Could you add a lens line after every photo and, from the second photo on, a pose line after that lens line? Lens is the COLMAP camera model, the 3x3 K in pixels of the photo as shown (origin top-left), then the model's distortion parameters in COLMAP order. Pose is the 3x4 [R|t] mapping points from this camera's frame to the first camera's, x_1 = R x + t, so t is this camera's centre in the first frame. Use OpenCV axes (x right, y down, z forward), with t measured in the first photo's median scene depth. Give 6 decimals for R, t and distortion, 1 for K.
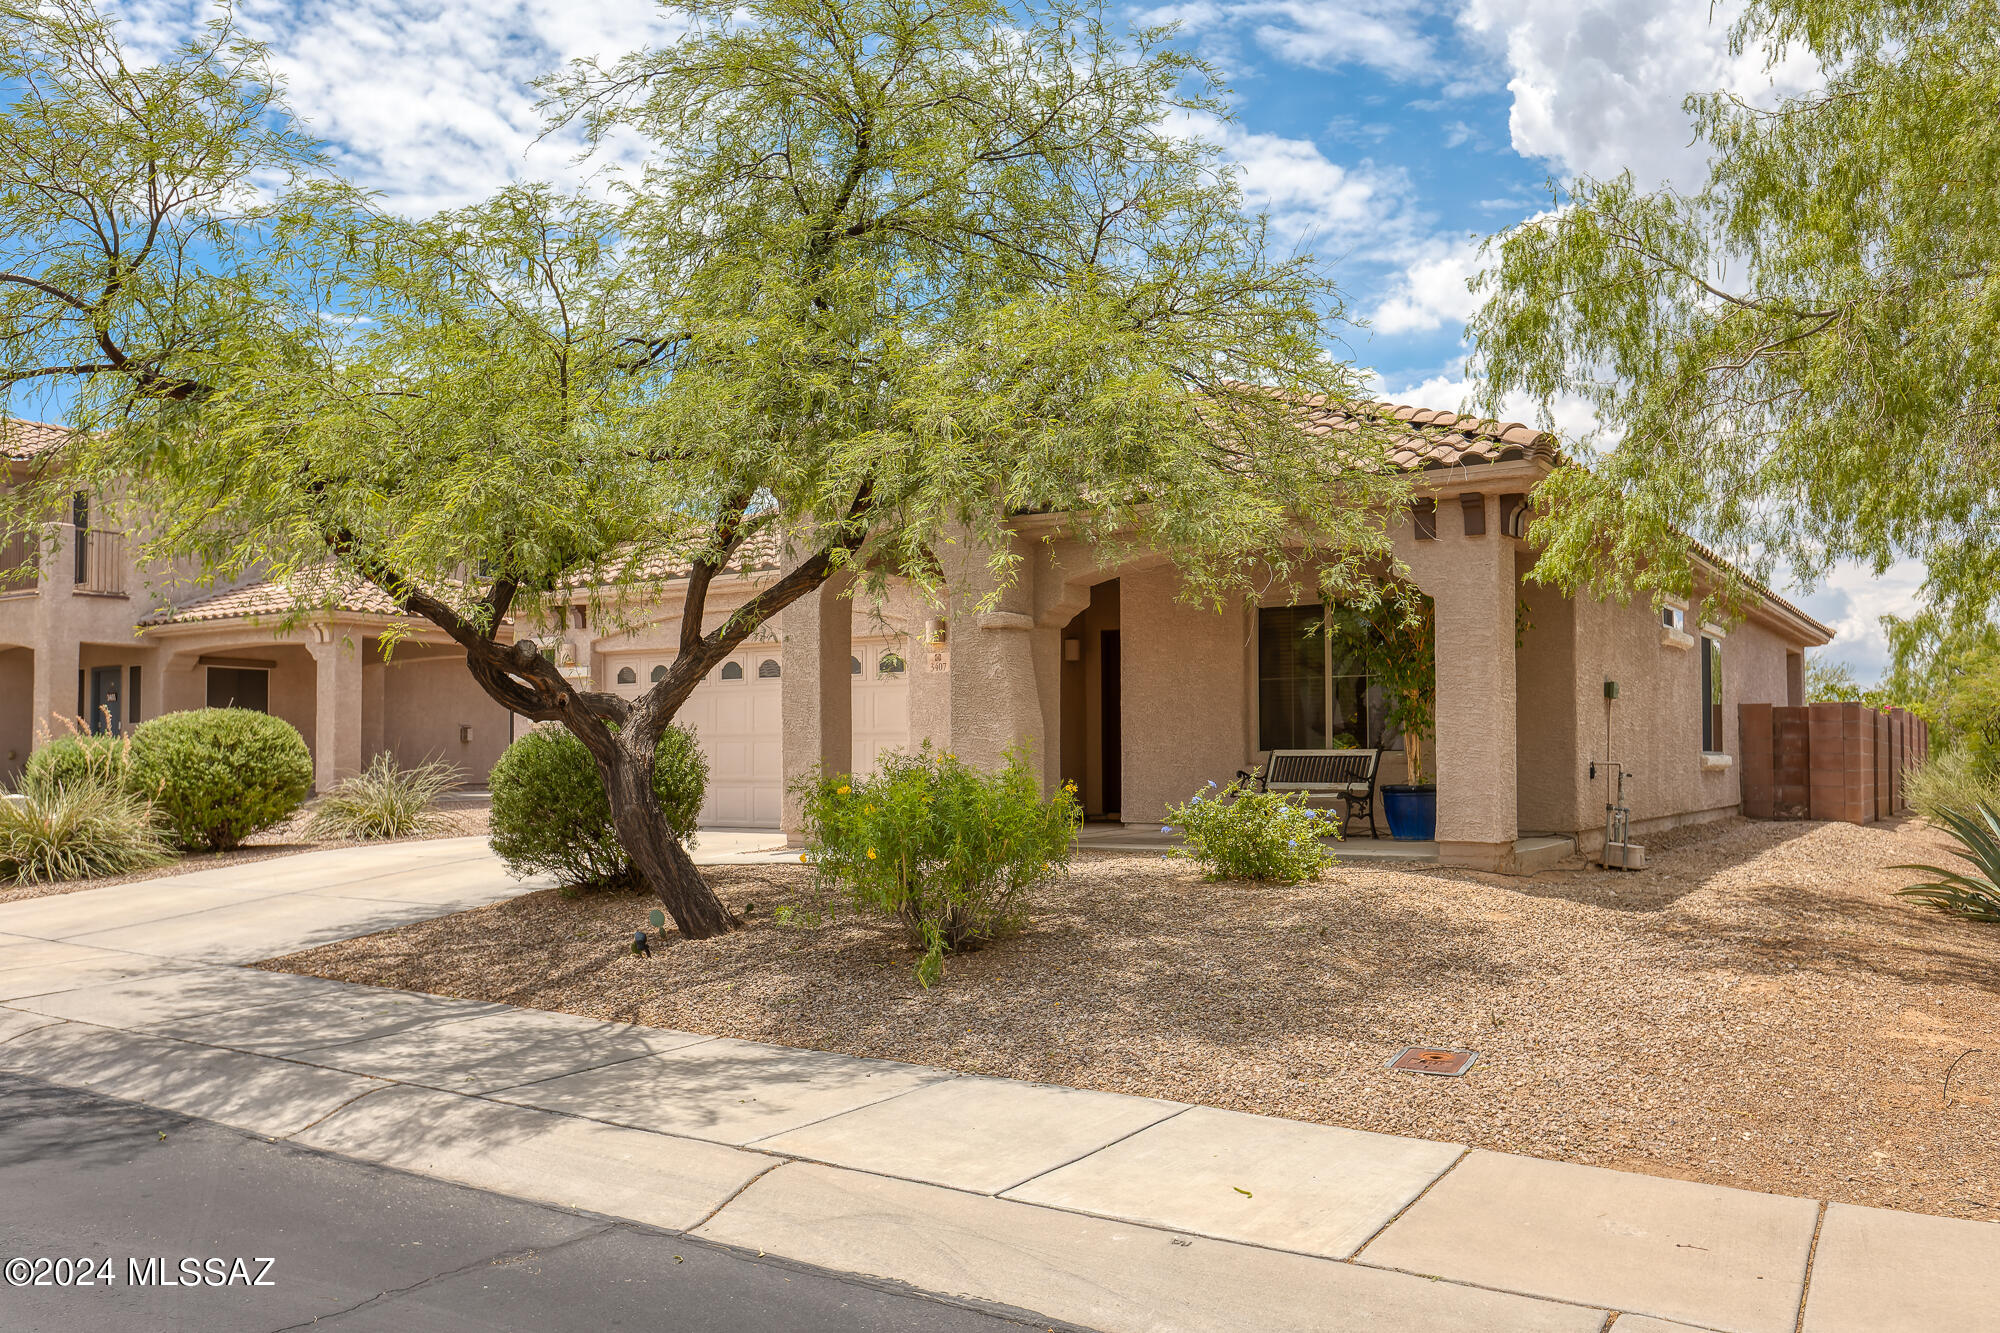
lens RADIAL K [[1533.9, 0, 1000.0], [0, 1533.9, 666.5], [0, 0, 1]] dist [0.001033, 0.000054]
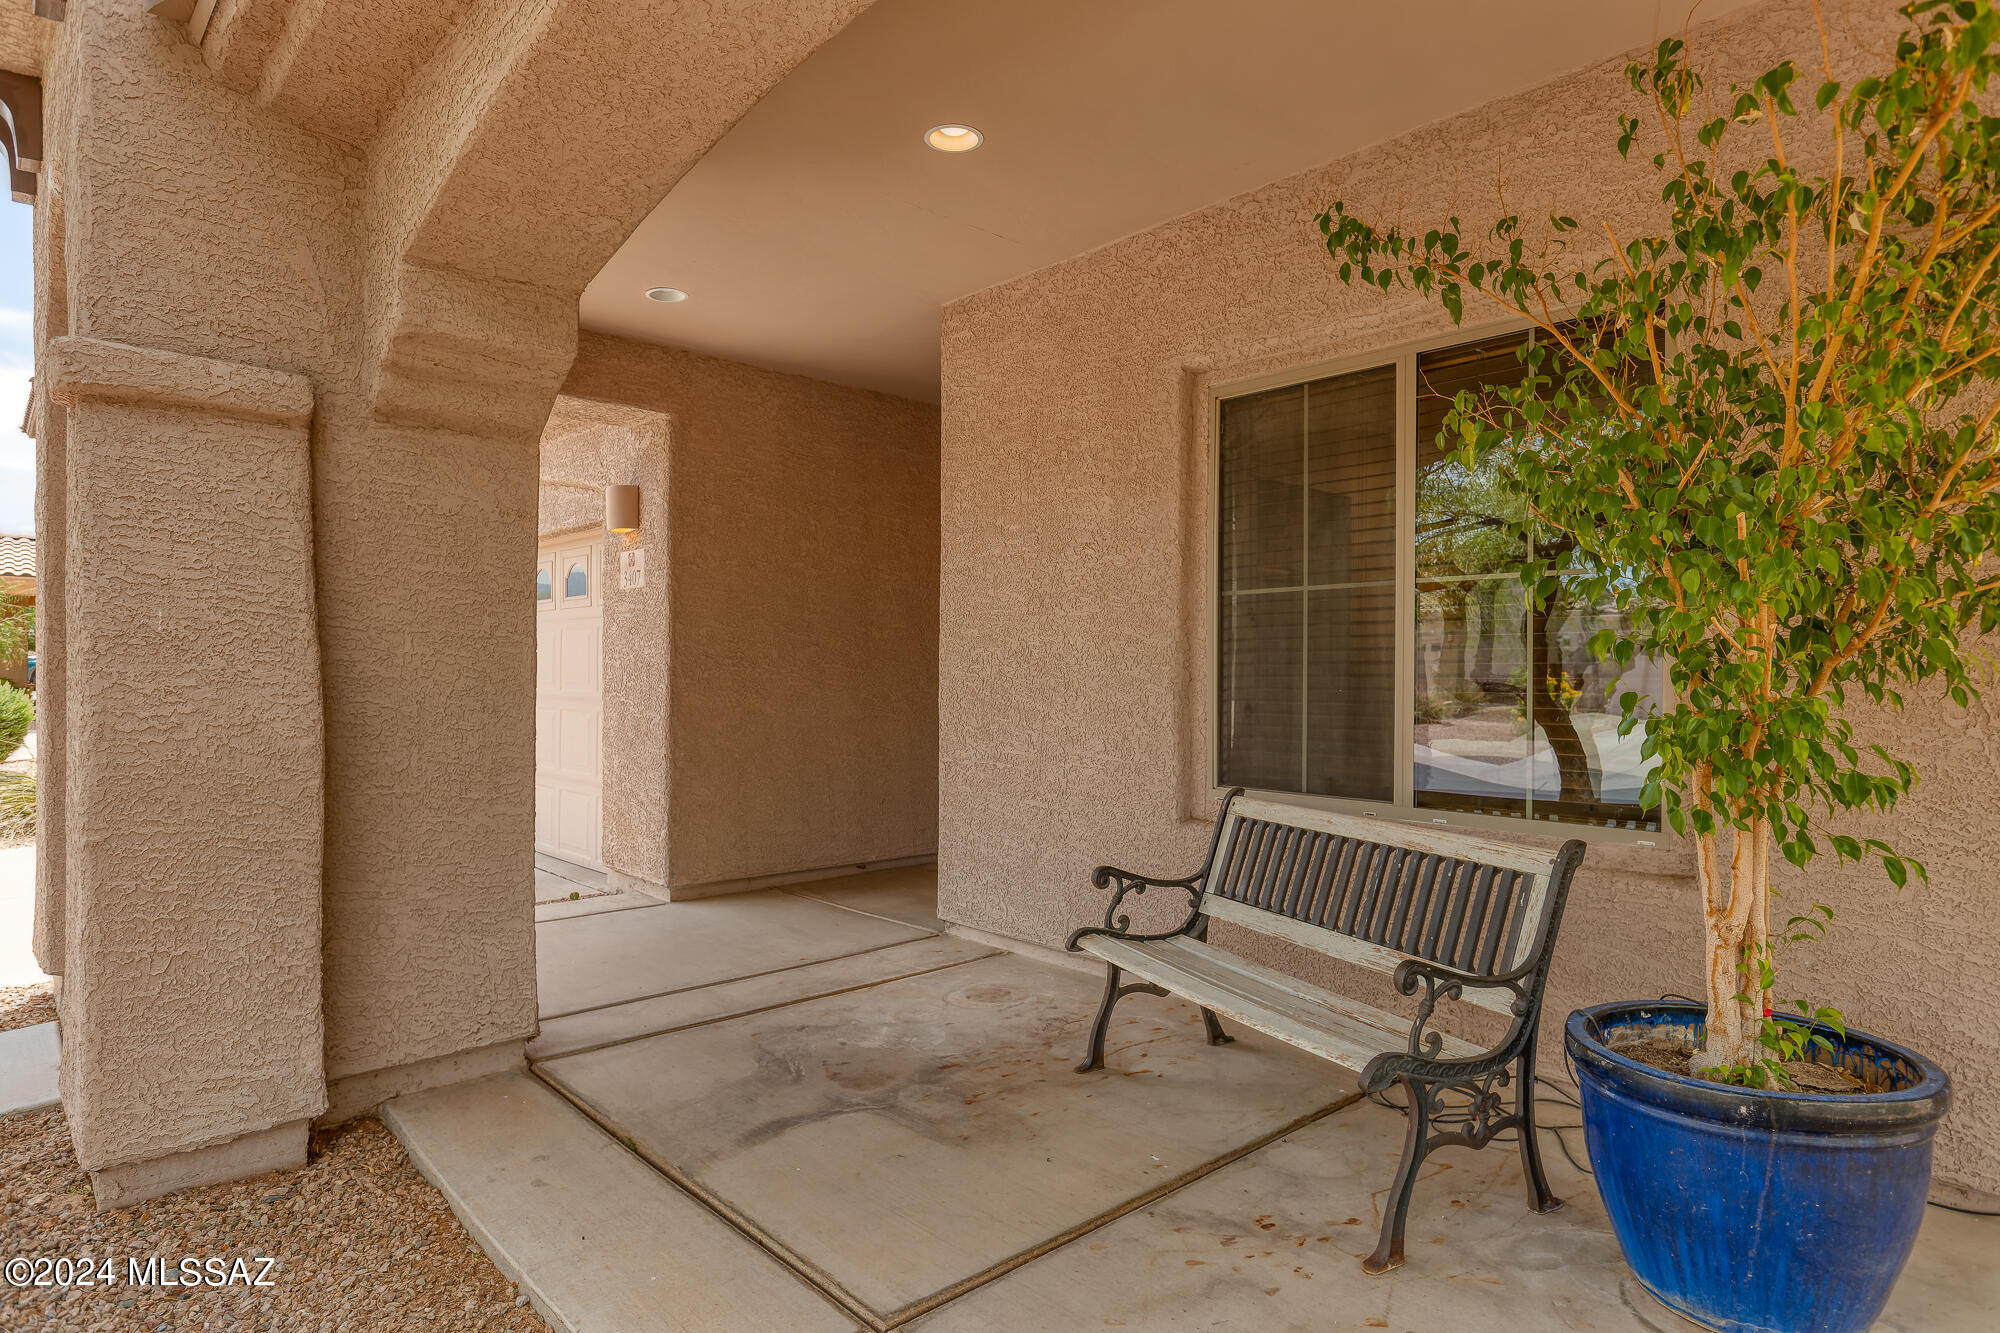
lens RADIAL K [[1110.1, 0, 1000.0], [0, 1110.1, 666.5], [0, 0, 1]] dist [0.033293, 0.000128]
pose [[0.968016, 0.008593, -0.250743, 0.204733], [0.003428, 0.998867, 0.047467, 0.014543], [0.250867, -0.046809, 0.966889, 0.808098]]
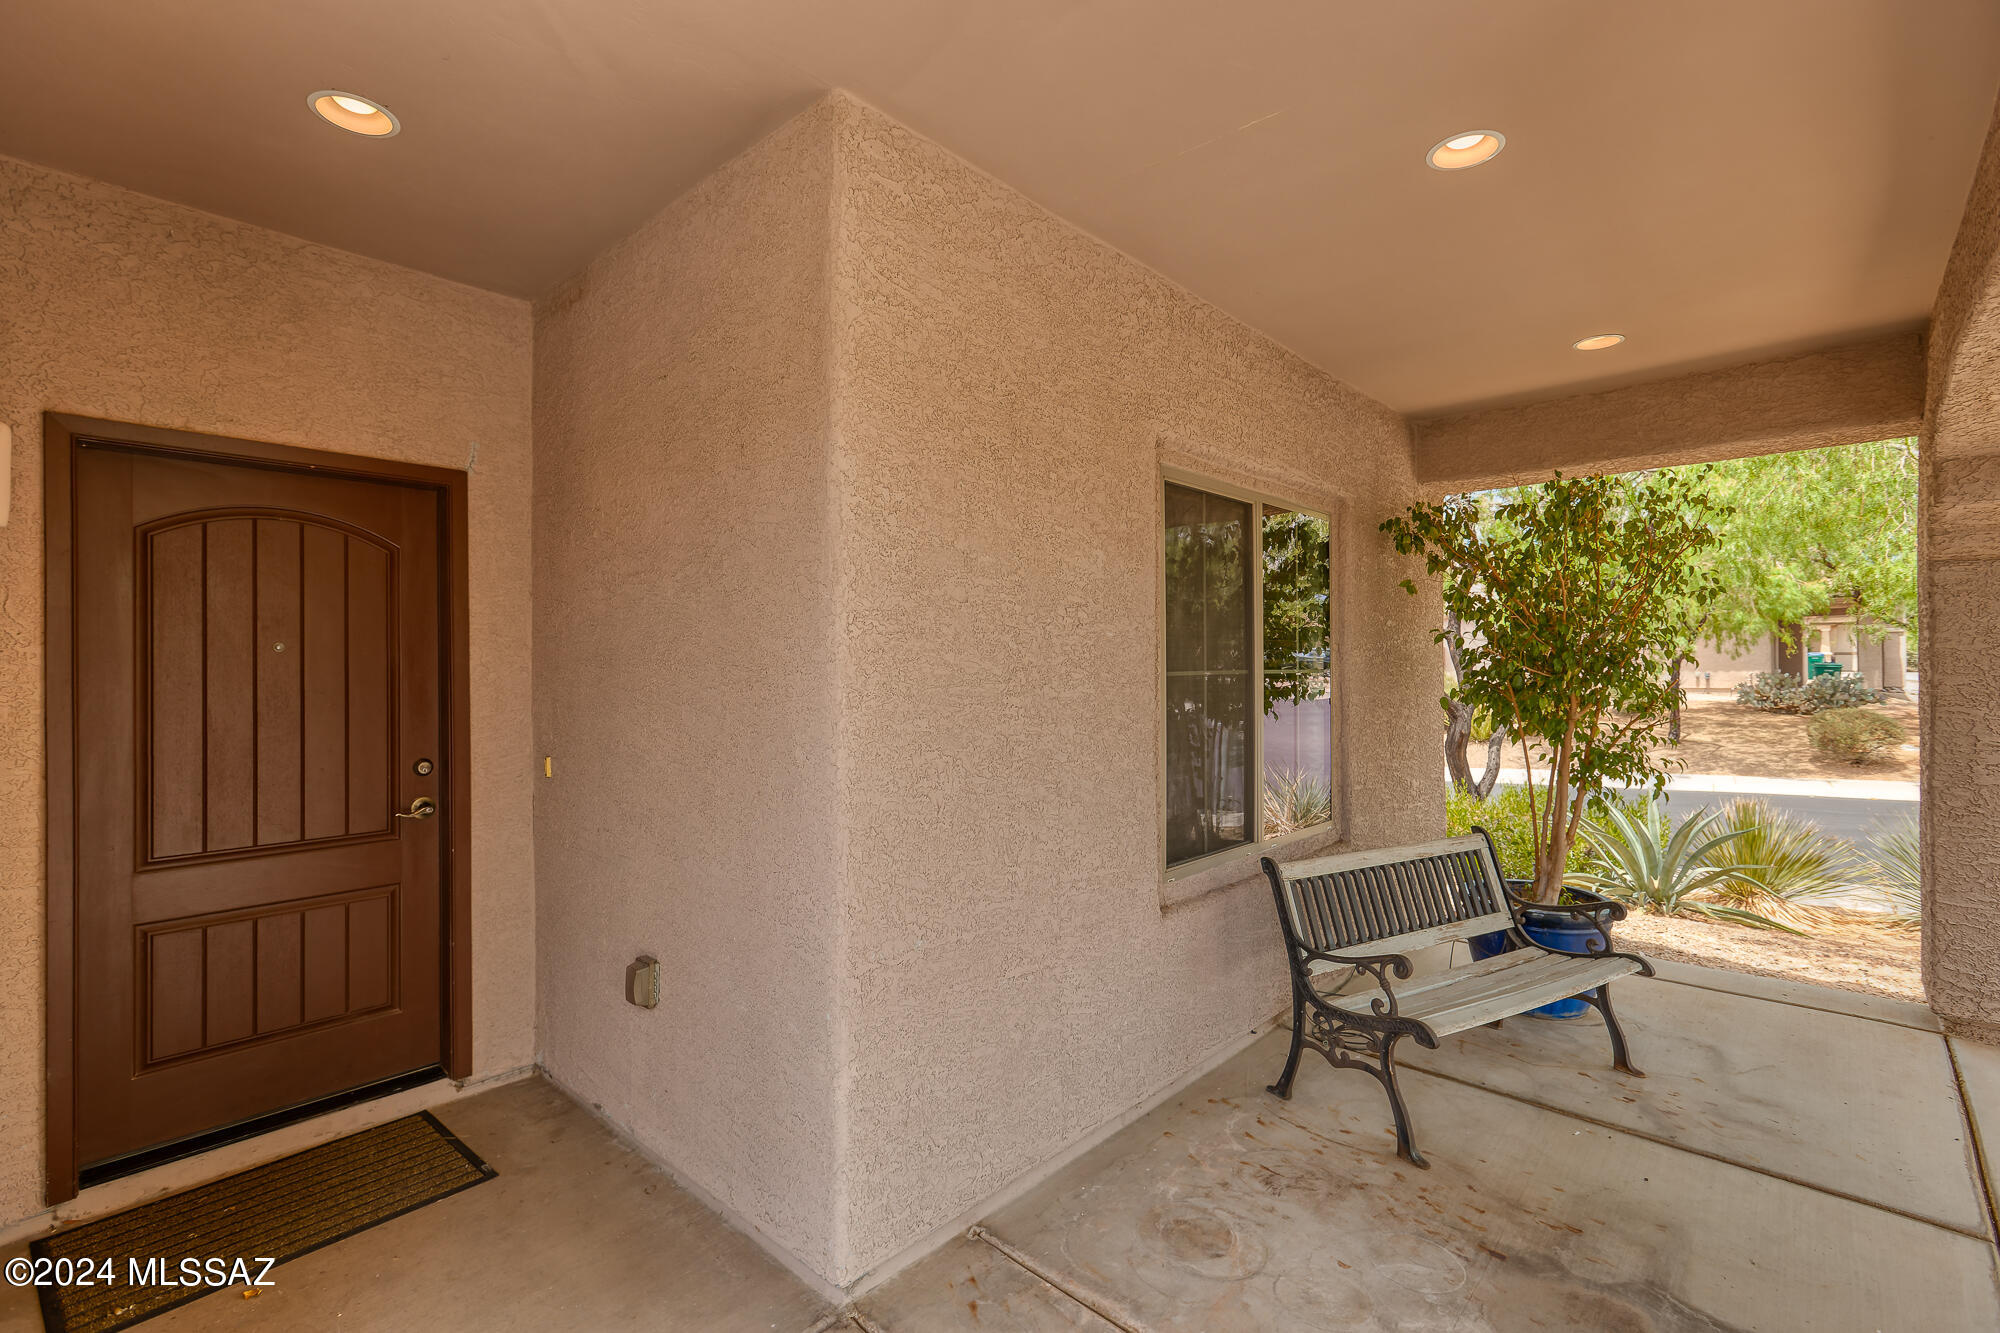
lens RADIAL K [[893.7, 0, 1000.0], [0, 893.7, 666.5], [0, 0, 1]] dist [-0.001198, 0.000208]
pose [[0.185656, 0.004182, 0.982606, -0.035782], [-0.048007, 0.998835, 0.004820, 0.008570], [-0.981441, -0.048067, 0.185641, 1.088087]]
